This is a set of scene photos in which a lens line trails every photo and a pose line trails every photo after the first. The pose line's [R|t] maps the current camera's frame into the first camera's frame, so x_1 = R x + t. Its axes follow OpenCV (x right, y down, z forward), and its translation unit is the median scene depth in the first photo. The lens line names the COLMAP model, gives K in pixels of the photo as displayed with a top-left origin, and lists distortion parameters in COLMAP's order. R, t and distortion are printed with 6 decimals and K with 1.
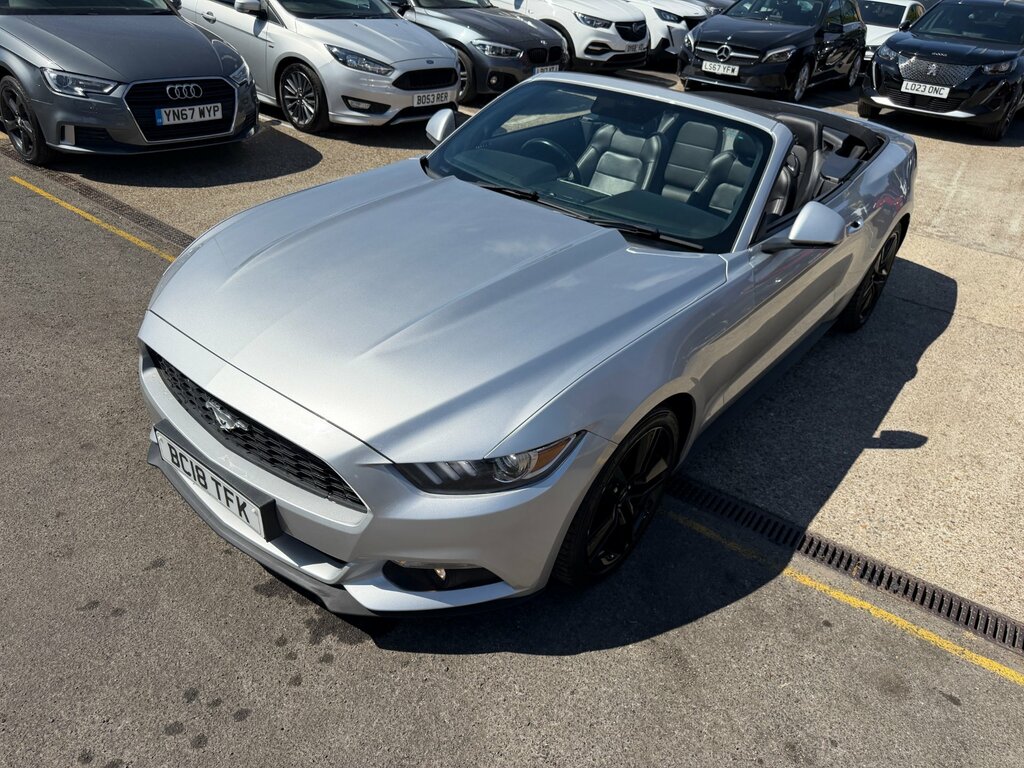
lens RADIAL K [[732.7, 0, 509.7], [0, 732.7, 388.0], [0, 0, 1]] dist [0.008819, -0.009319]
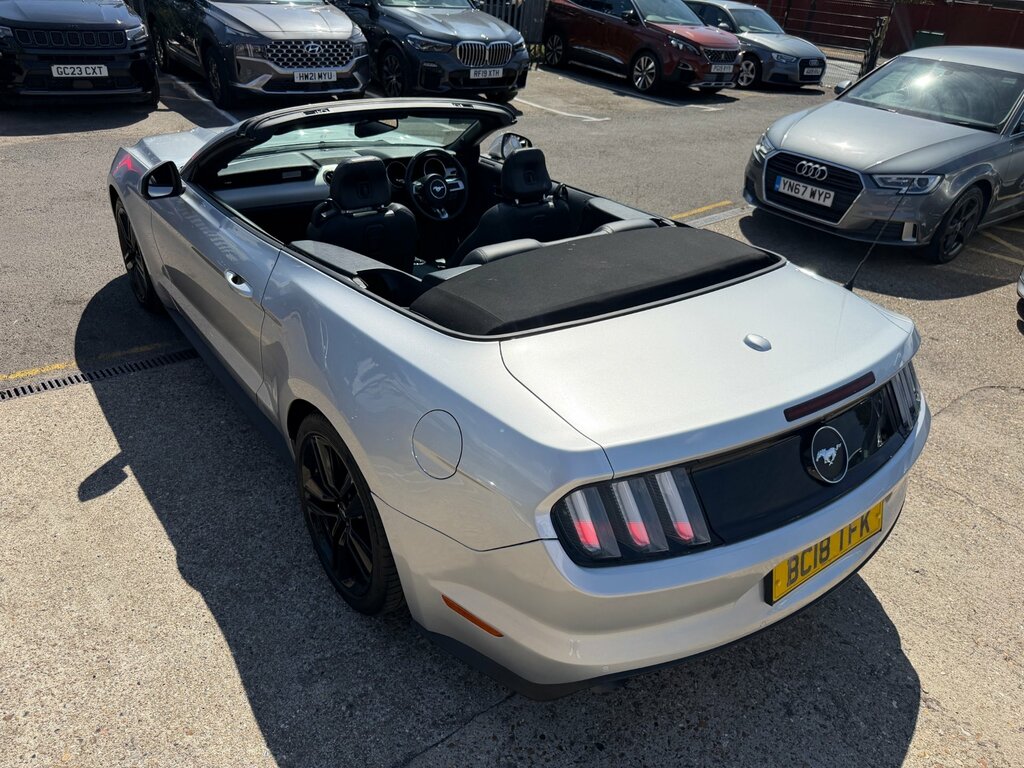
lens RADIAL K [[734.6, 0, 508.2], [0, 734.6, 389.8], [0, 0, 1]] dist [-0.000905, -0.000104]
pose [[-0.244394, 0.395691, -0.885269, 0.901820], [-0.584814, 0.668083, 0.460063, -0.531653], [0.773475, 0.630154, 0.068130, 0.989300]]
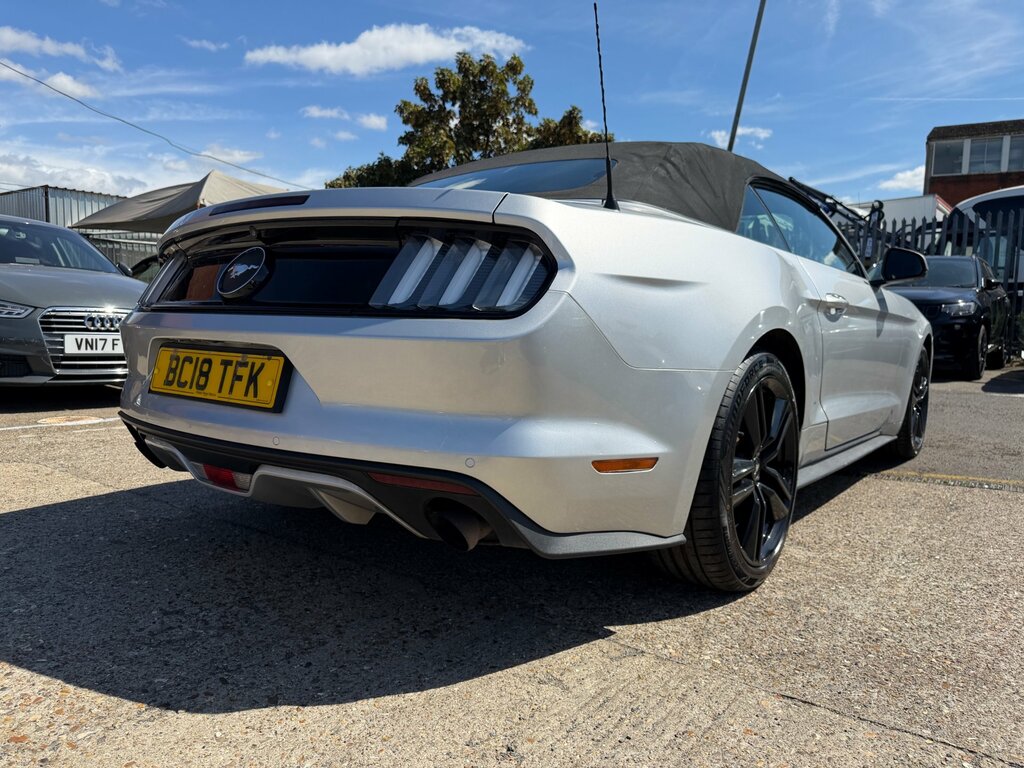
lens RADIAL K [[734.7, 0, 507.9], [0, 734.7, 383.7], [0, 0, 1]] dist [0.001425, -0.003442]
pose [[-0.994925, -0.098963, -0.018176, 0.324586], [-0.090253, 0.797889, 0.596010, -0.622736], [-0.044481, 0.594626, -0.802771, 1.558201]]
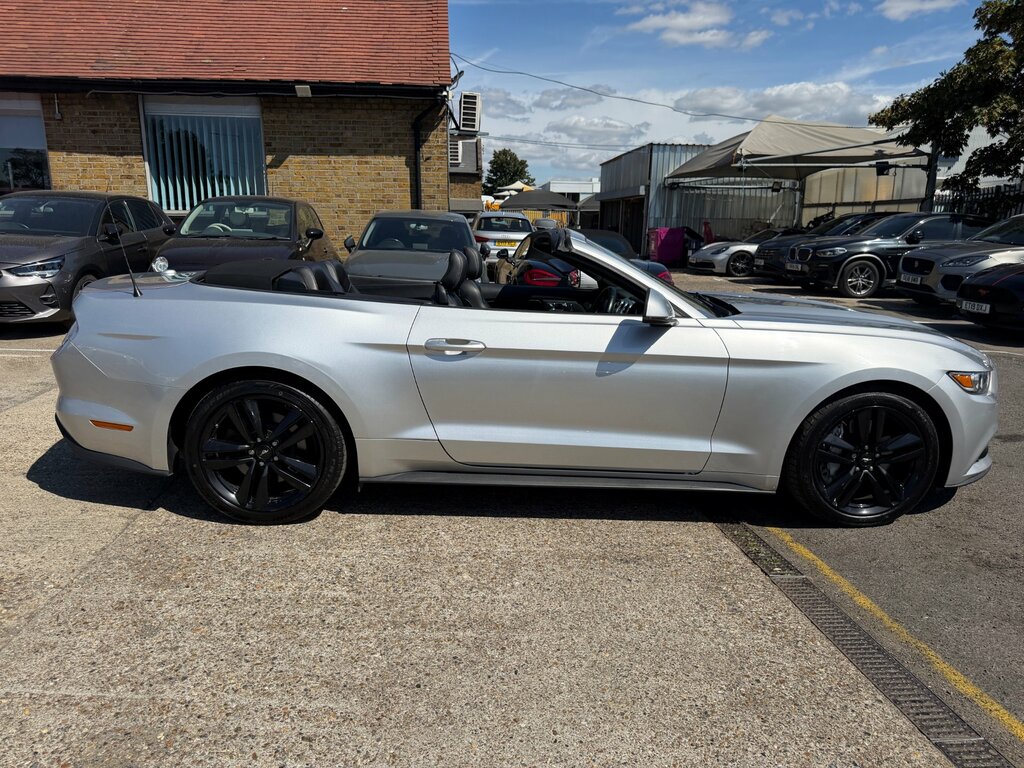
lens RADIAL K [[722.6, 0, 514.0], [0, 722.6, 389.4], [0, 0, 1]] dist [0.058596, -0.077010]
pose [[-0.650750, -0.257121, 0.714432, -0.526960], [0.330586, 0.751111, 0.571441, -0.696905], [-0.683548, 0.608046, -0.403785, 1.288448]]
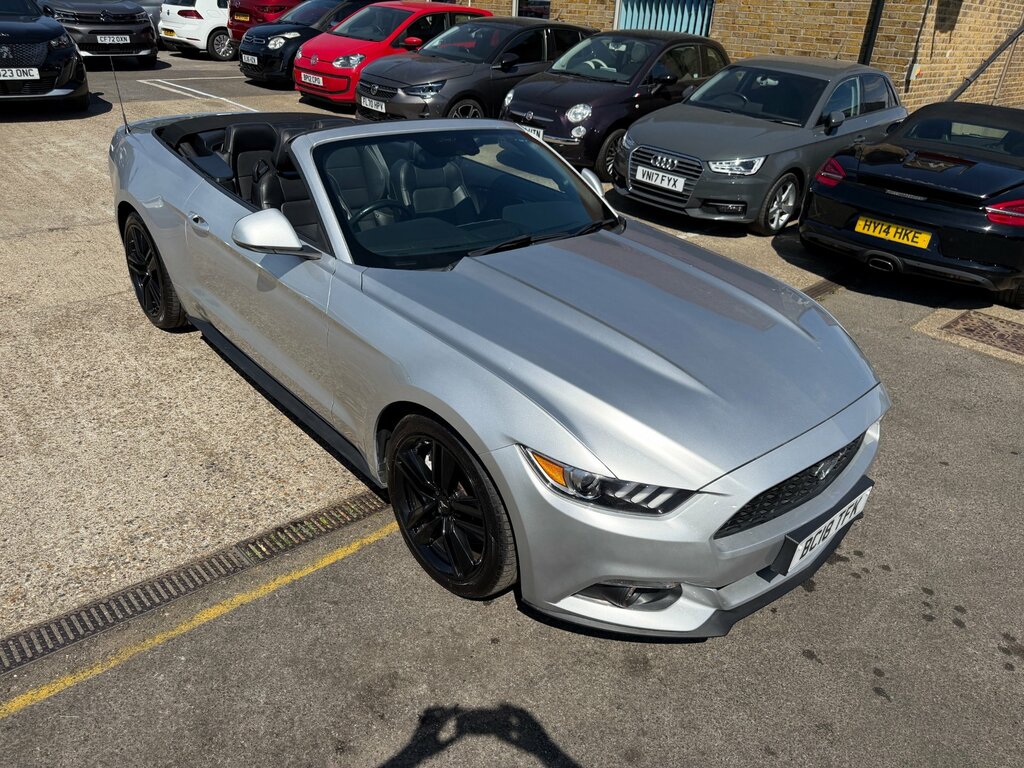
lens RADIAL K [[722.6, 0, 514.0], [0, 722.6, 389.4], [0, 0, 1]] dist [0.058596, -0.077010]
pose [[0.171545, -0.524124, 0.834186, -0.658660], [0.463848, 0.789983, 0.400963, -0.349330], [-0.869147, 0.318152, 0.378632, 0.463784]]
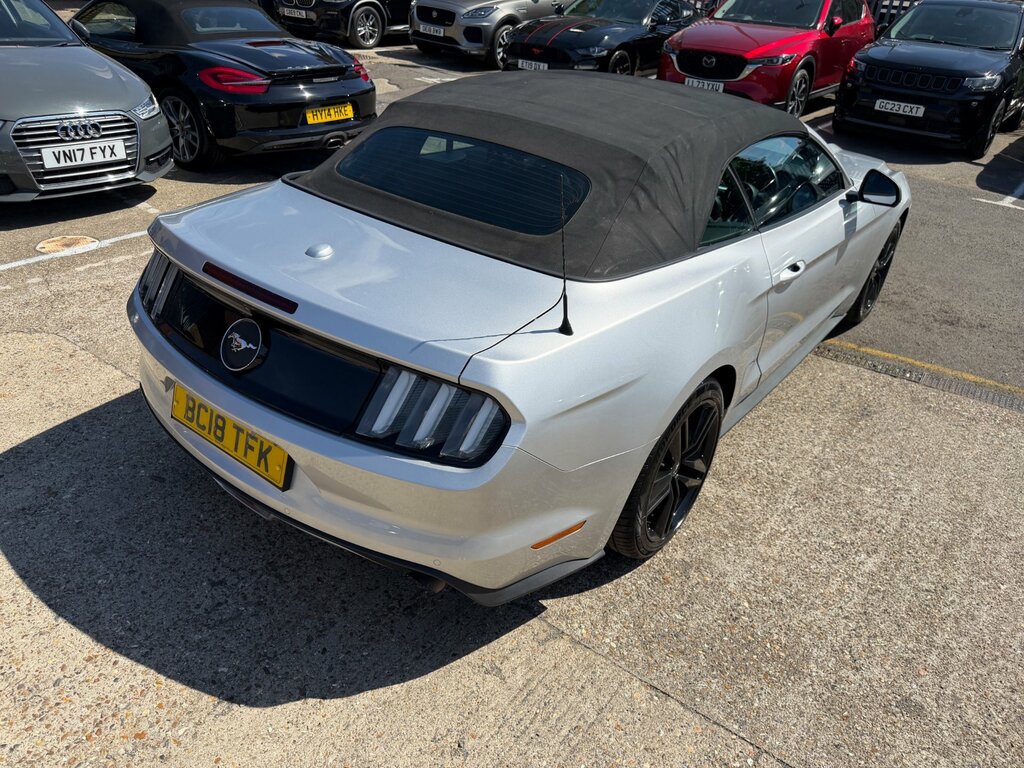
lens RADIAL K [[732.7, 0, 509.7], [0, 732.7, 388.0], [0, 0, 1]] dist [0.008819, -0.009319]
pose [[-0.989410, -0.120989, -0.080181, 0.336601], [-0.127470, 0.460104, 0.878667, -0.834407], [-0.069417, 0.879583, -0.470654, 1.428880]]
